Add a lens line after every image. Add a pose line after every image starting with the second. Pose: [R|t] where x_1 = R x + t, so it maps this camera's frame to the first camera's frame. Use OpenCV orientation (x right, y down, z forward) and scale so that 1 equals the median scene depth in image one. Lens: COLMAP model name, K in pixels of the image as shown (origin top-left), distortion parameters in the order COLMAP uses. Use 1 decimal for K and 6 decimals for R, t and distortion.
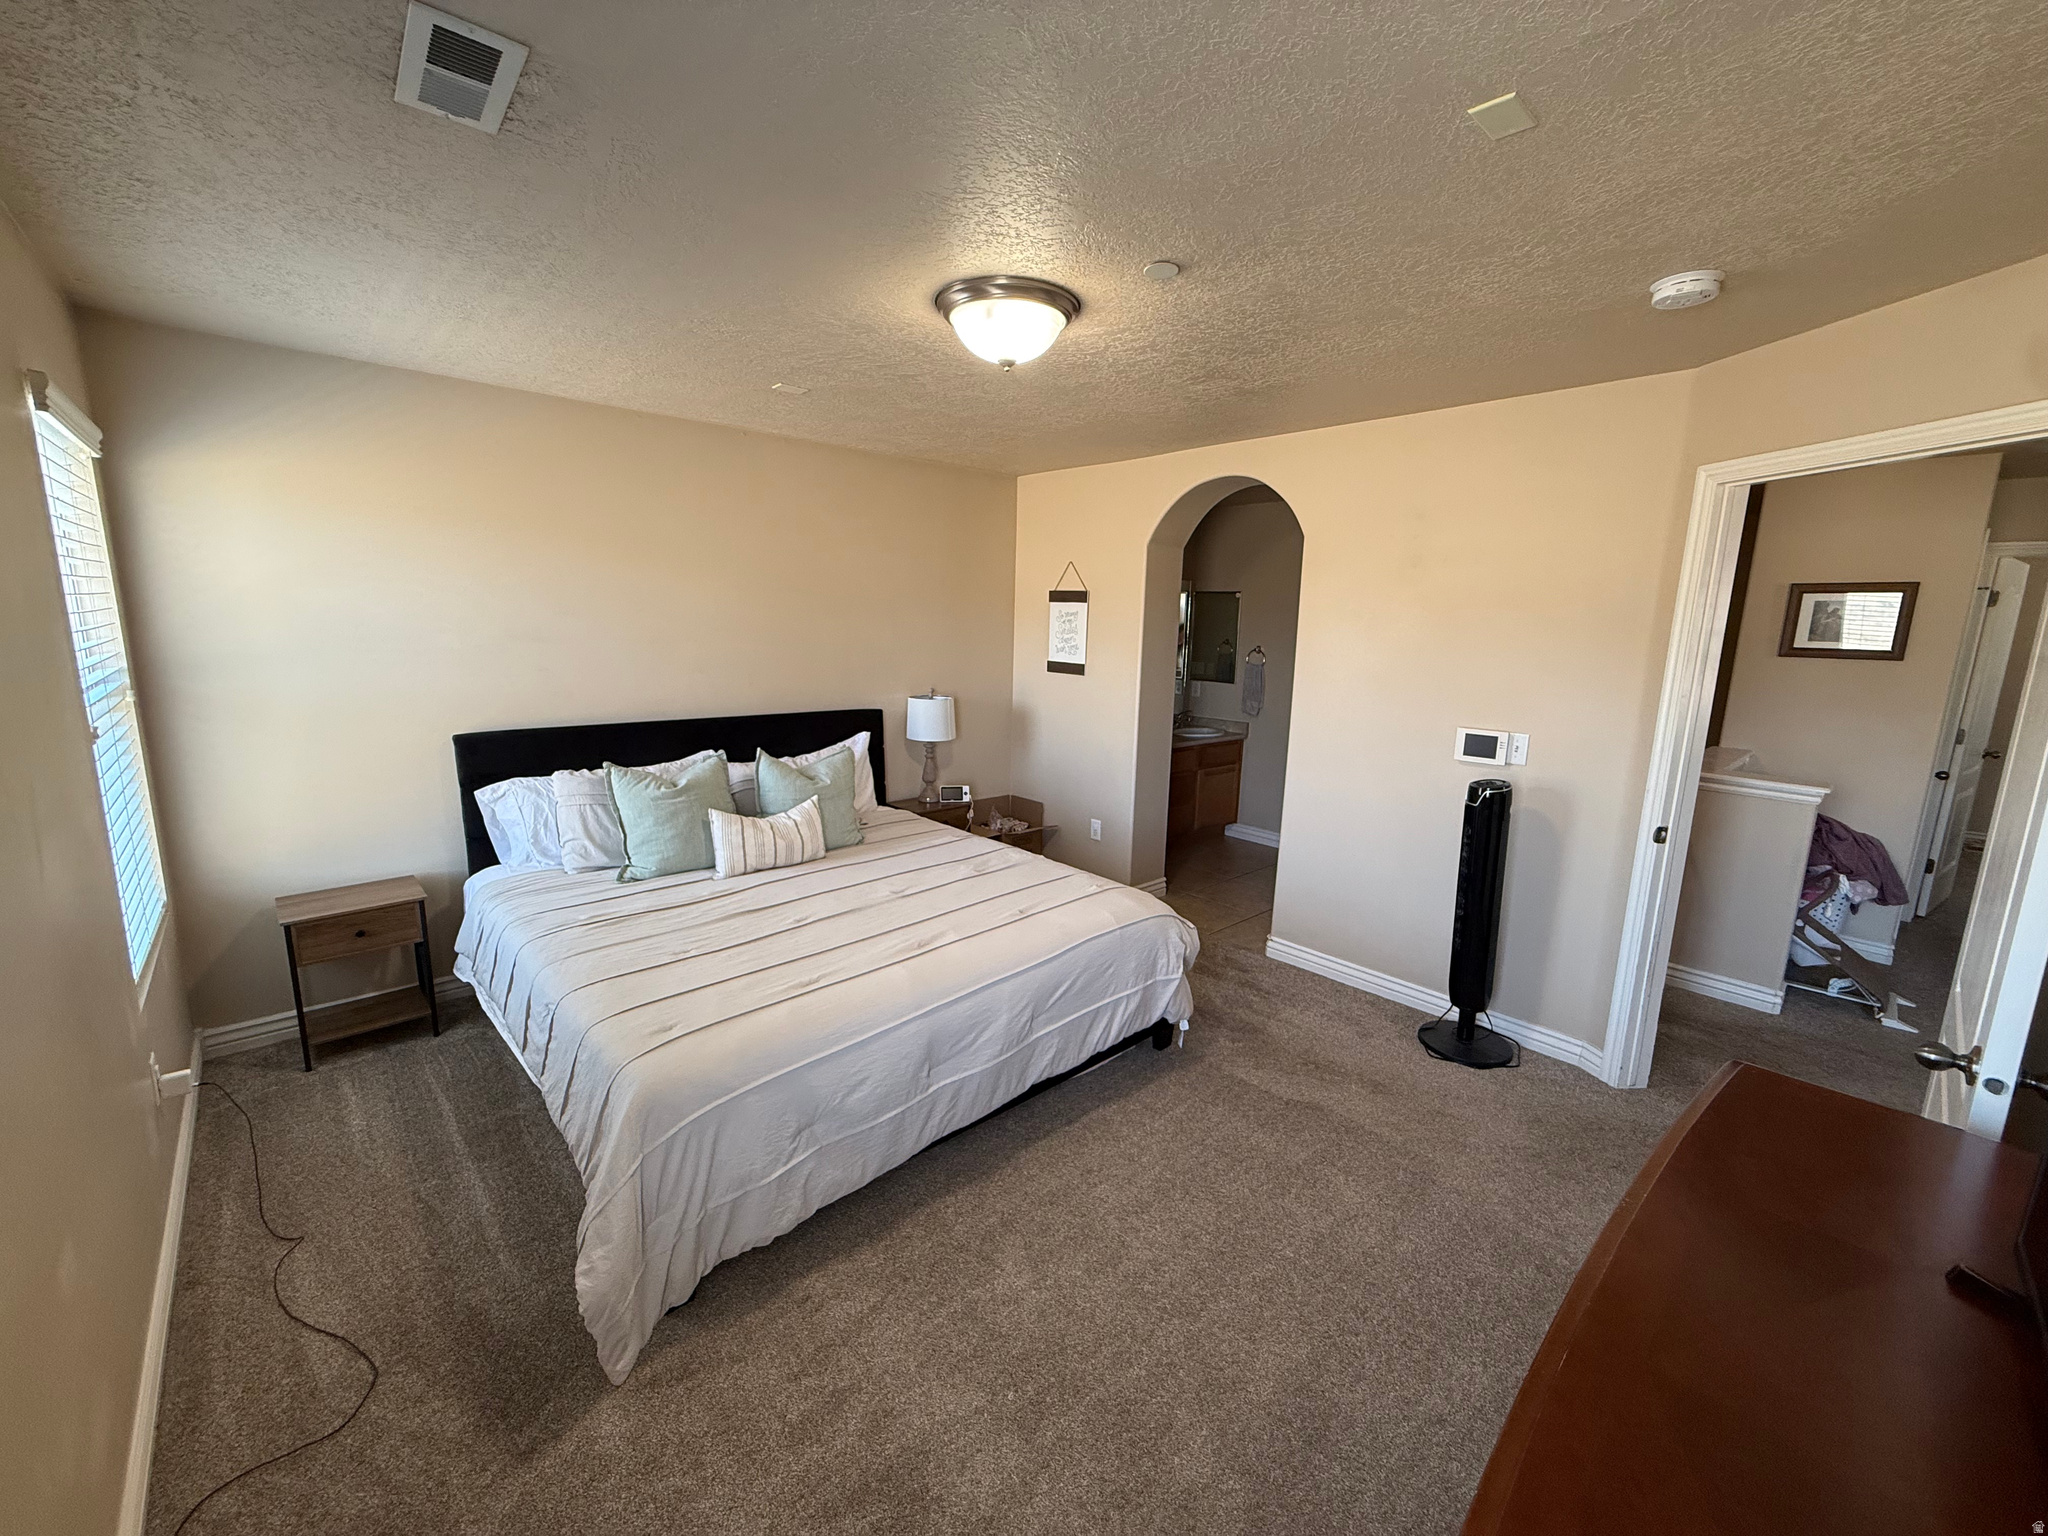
lens RADIAL K [[821.1, 0, 1013.0], [0, 821.1, 761.8], [0, 0, 1]] dist [0.004309, 0.000588]
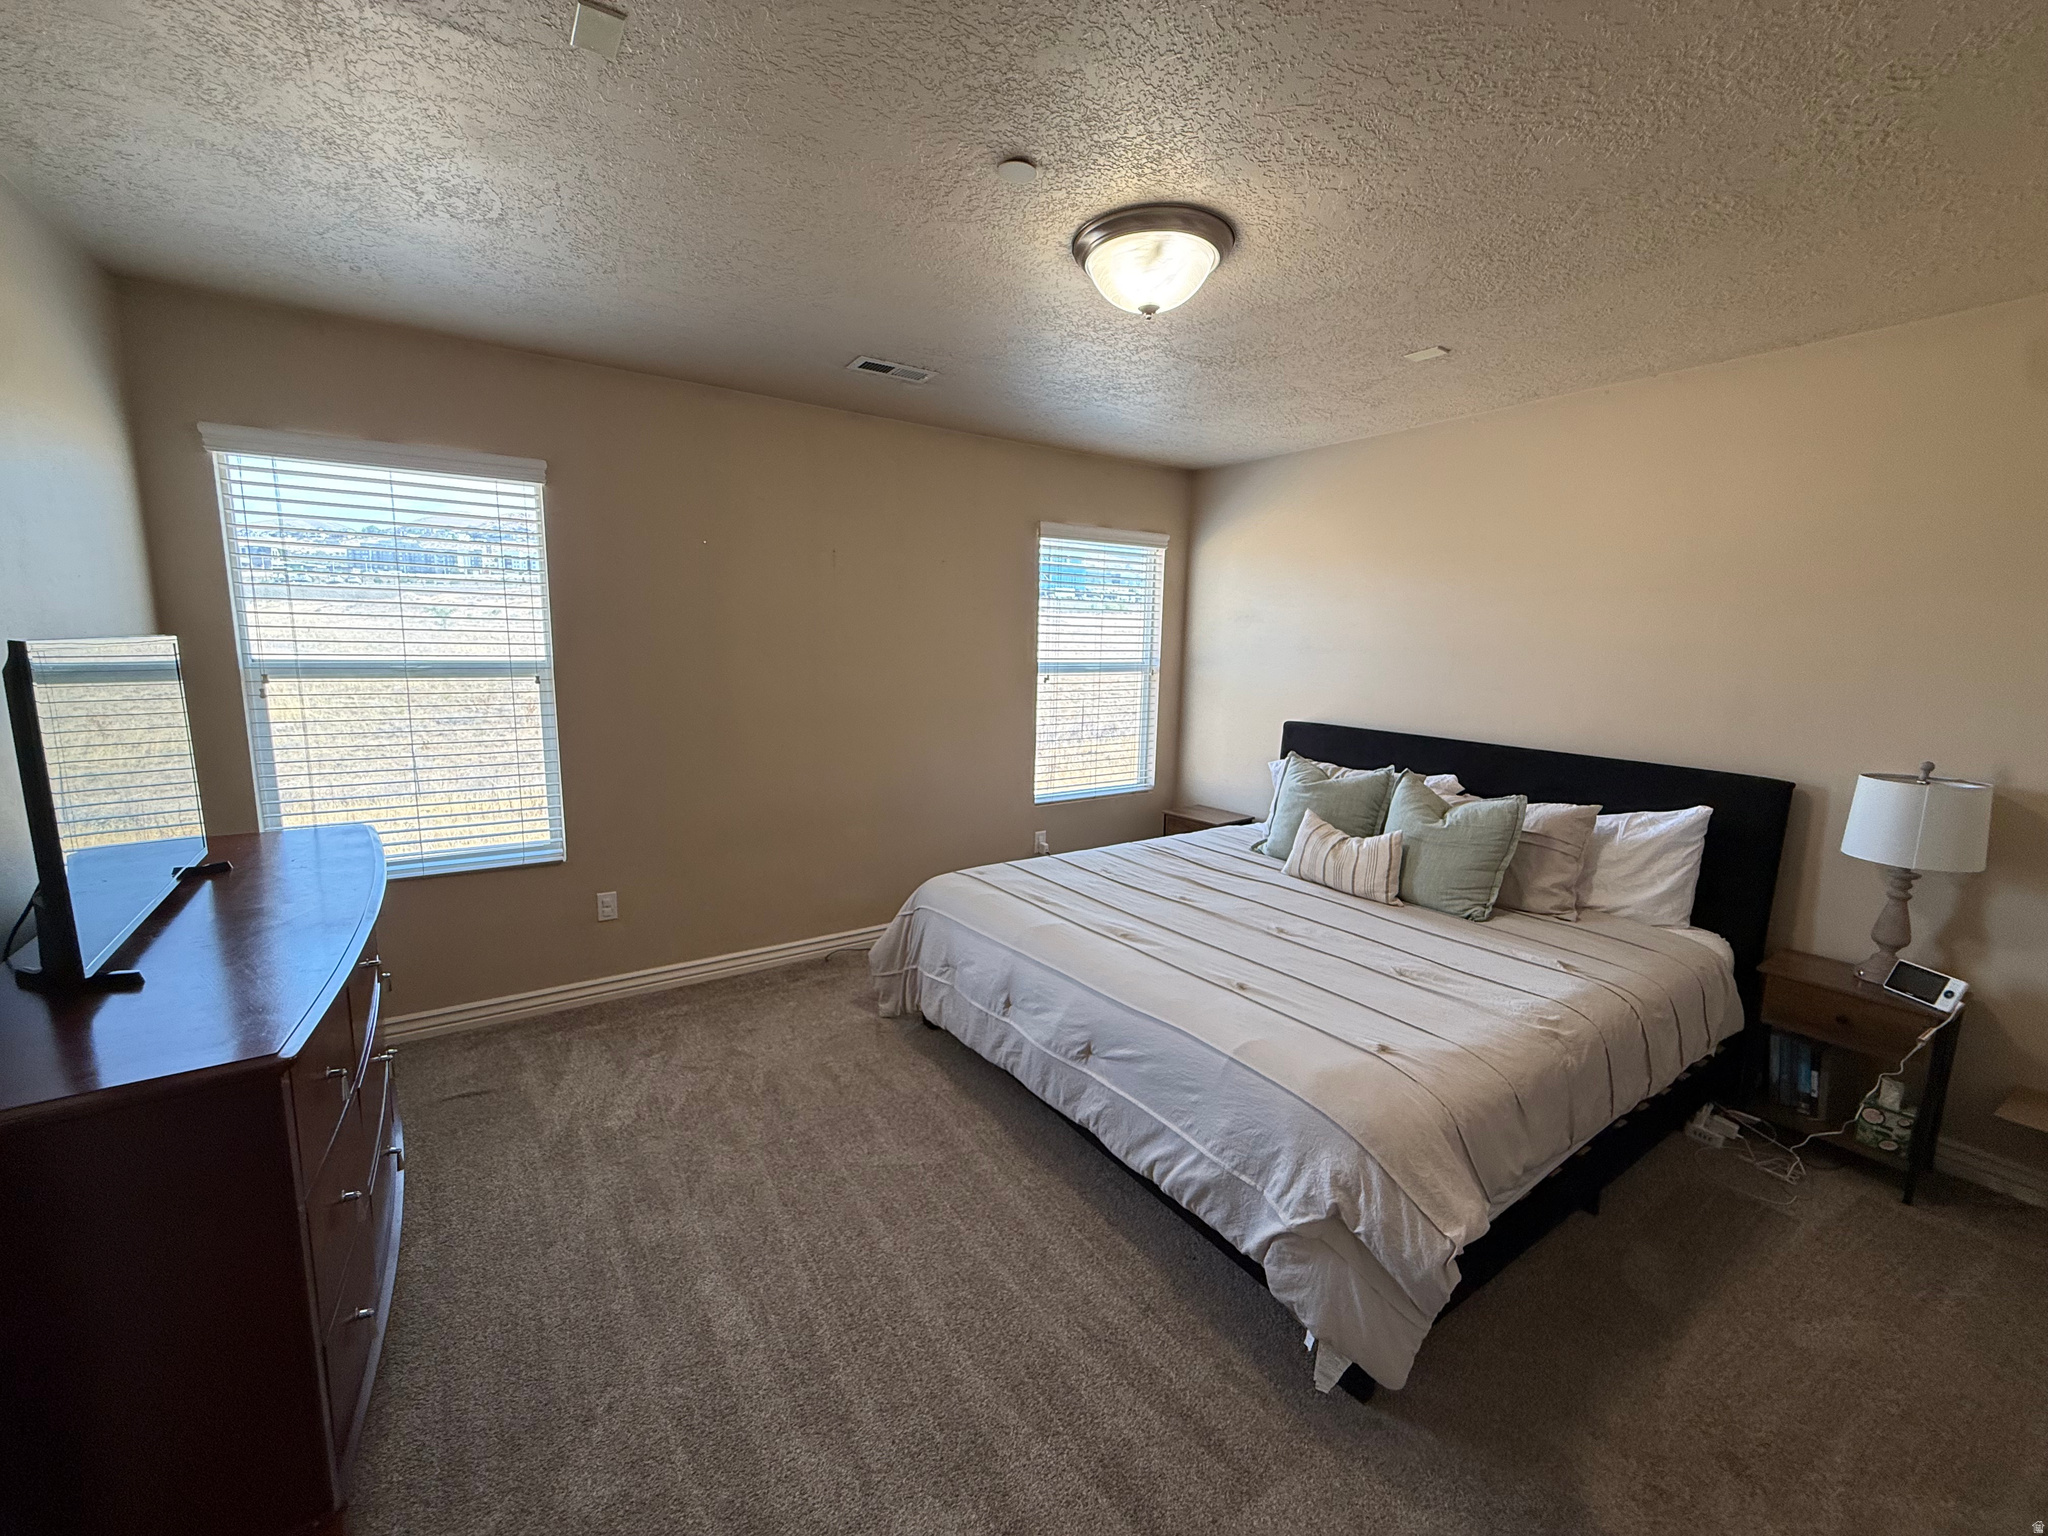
lens RADIAL K [[821.1, 0, 1025.8], [0, 821.1, 764.1], [0, 0, 1]] dist [0.004309, 0.000588]
pose [[-0.136723, 0.125274, -0.982656, 0.794425], [-0.197574, 0.968593, 0.150971, -0.094767], [0.970707, 0.214789, -0.107678, 0.892645]]
